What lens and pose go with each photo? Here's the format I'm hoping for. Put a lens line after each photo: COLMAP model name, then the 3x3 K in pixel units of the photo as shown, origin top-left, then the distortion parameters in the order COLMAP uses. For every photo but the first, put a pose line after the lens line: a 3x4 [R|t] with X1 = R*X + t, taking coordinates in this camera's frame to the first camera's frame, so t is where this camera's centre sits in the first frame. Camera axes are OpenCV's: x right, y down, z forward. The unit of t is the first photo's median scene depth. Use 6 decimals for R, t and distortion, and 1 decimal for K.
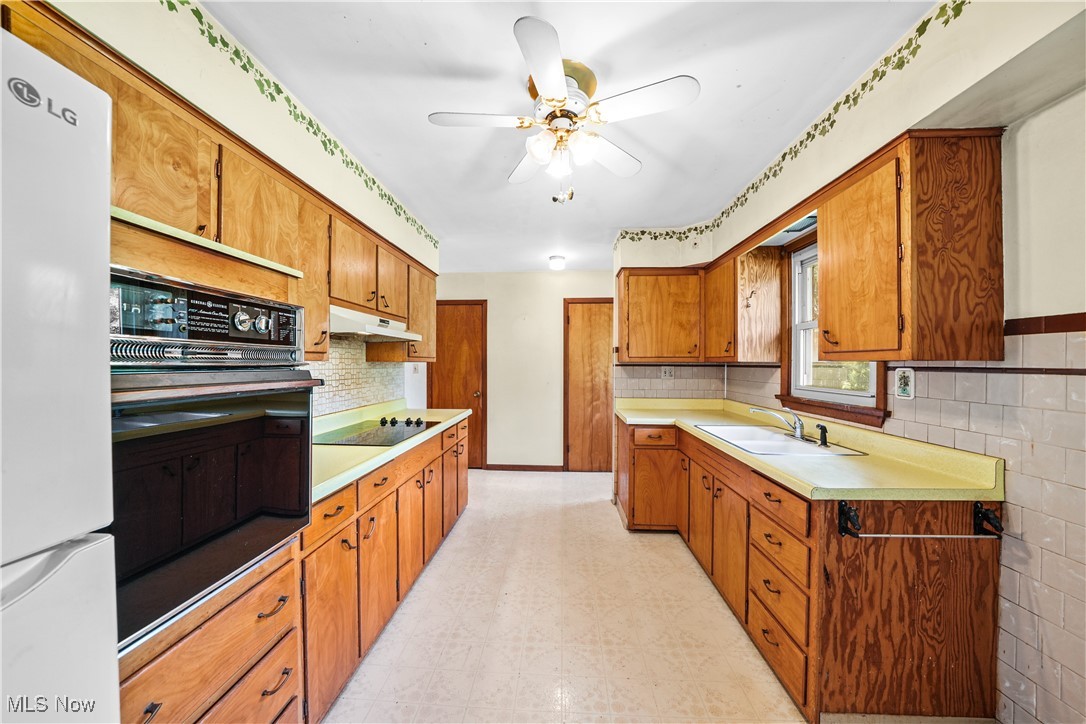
lens RADIAL K [[368.7, 0, 539.7], [0, 368.7, 363.8], [0, 0, 1]] dist [-0.018590, 0.000145]
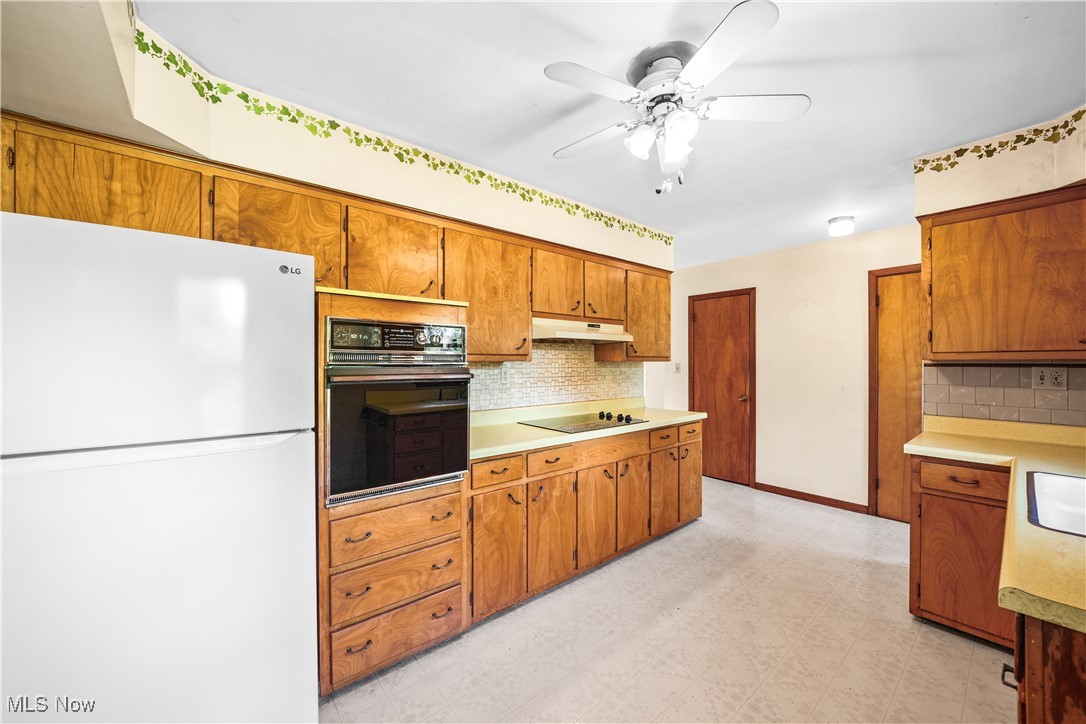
lens RADIAL K [[397.0, 0, 545.6], [0, 397.0, 362.3], [0, 0, 1]] dist [-0.006219, 0.000239]
pose [[0.701393, -0.002926, -0.712769, 0.310475], [0.001118, 0.999995, -0.003005, 0.000251], [0.712774, 0.001311, 0.701393, 0.035901]]
